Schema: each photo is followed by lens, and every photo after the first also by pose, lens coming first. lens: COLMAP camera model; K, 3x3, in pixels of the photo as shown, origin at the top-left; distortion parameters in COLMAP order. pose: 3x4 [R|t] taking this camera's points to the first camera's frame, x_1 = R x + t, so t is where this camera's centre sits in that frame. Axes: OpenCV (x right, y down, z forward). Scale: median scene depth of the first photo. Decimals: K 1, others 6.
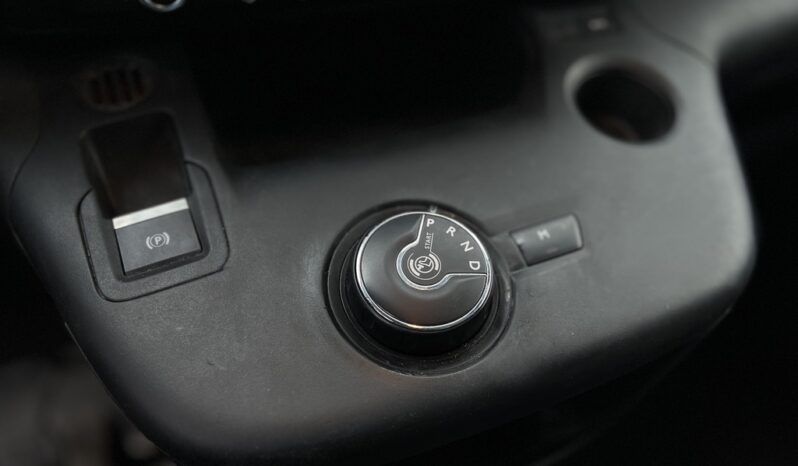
lens RADIAL K [[641.4, 0, 427.4], [0, 641.4, 246.5], [0, 0, 1]] dist [0.003708, -0.002696]
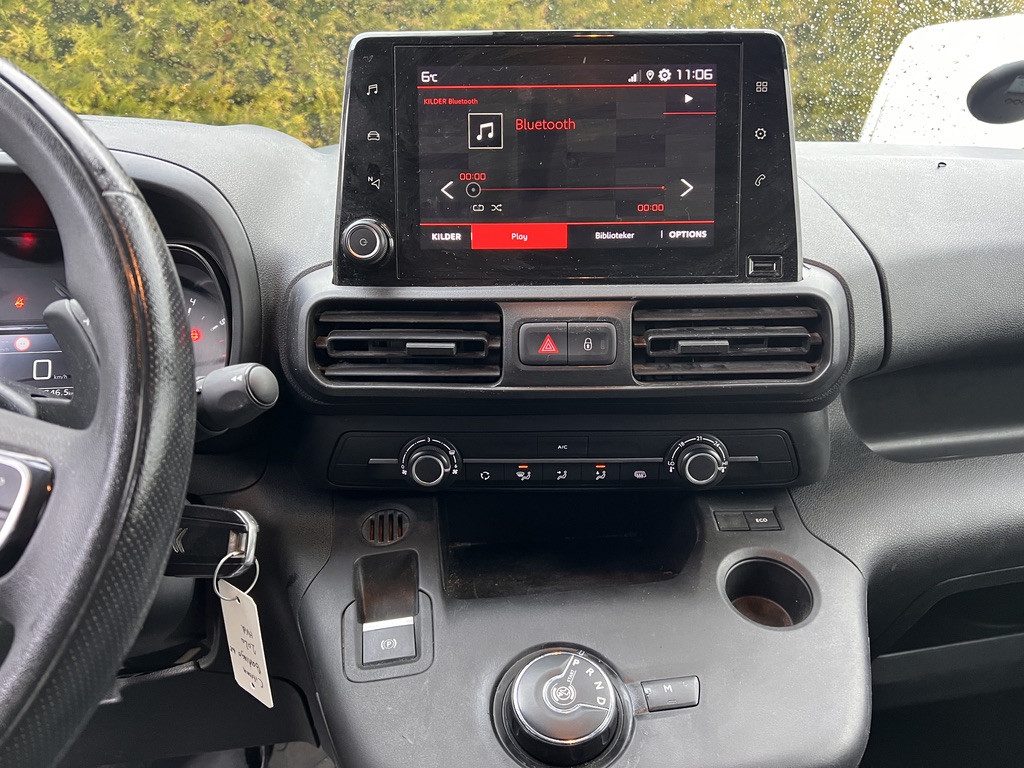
lens RADIAL K [[802.2, 0, 515.3], [0, 802.2, 375.4], [0, 0, 1]] dist [0.054314, -0.090546]
pose [[0.959529, 0.069857, -0.272807, 0.307263], [-0.170336, 0.915410, -0.364707, 0.051320], [0.224253, 0.396415, 0.890261, -0.796025]]
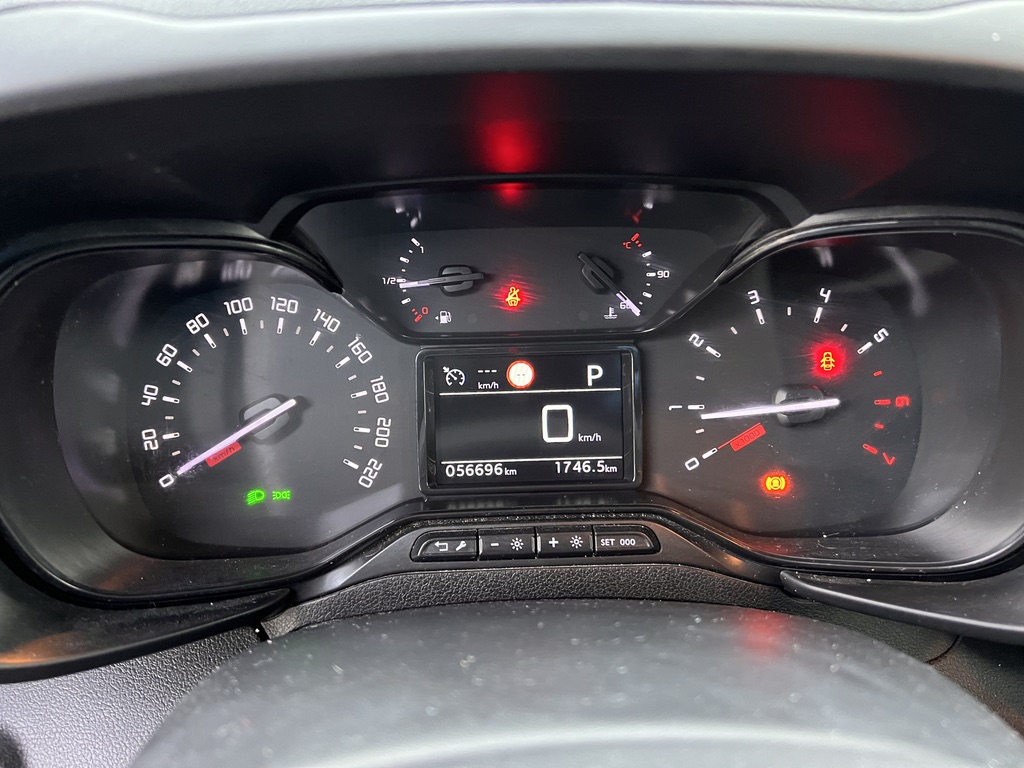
lens RADIAL K [[802.2, 0, 508.1], [0, 802.2, 381.8], [0, 0, 1]] dist [0.054314, -0.090546]
pose [[0.919824, 0.166811, -0.355102, -1.216364], [-0.228699, 0.963401, -0.139838, -0.433002], [0.318779, 0.209838, 0.924309, -0.248758]]
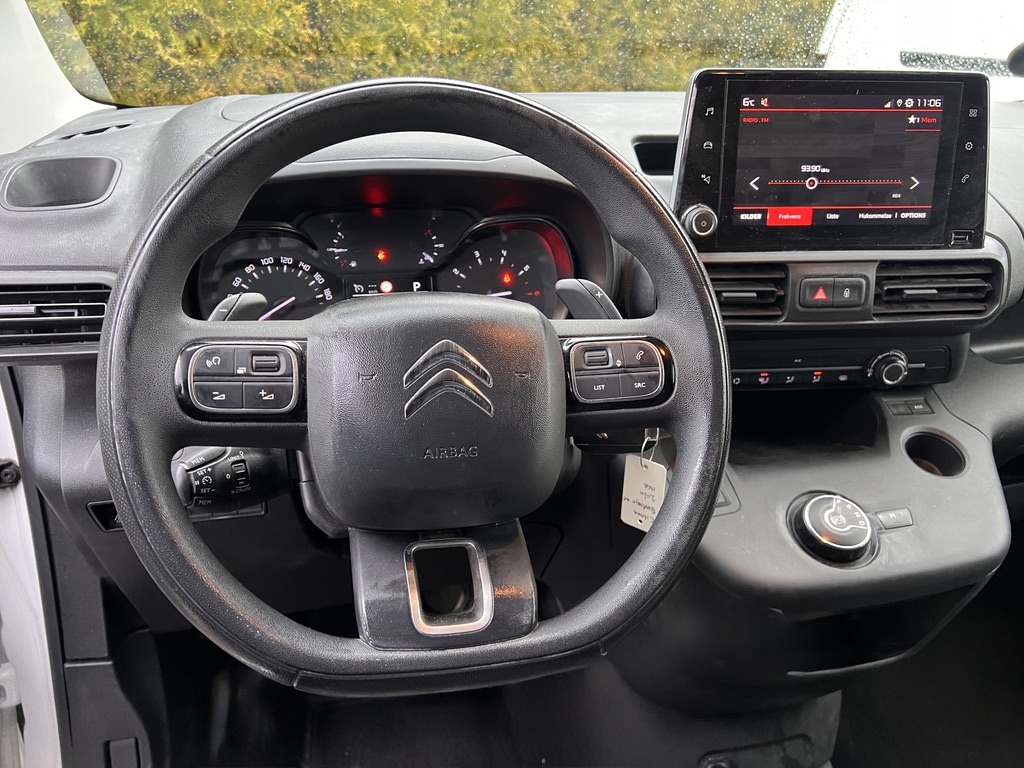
lens RADIAL K [[802.2, 0, 516.0], [0, 802.2, 382.7], [0, 0, 1]] dist [0.054314, -0.090546]
pose [[0.981673, 0.092578, -0.166575, -0.635810], [-0.130508, 0.963531, -0.233615, 0.348477], [0.138872, 0.251073, 0.957955, -1.805764]]
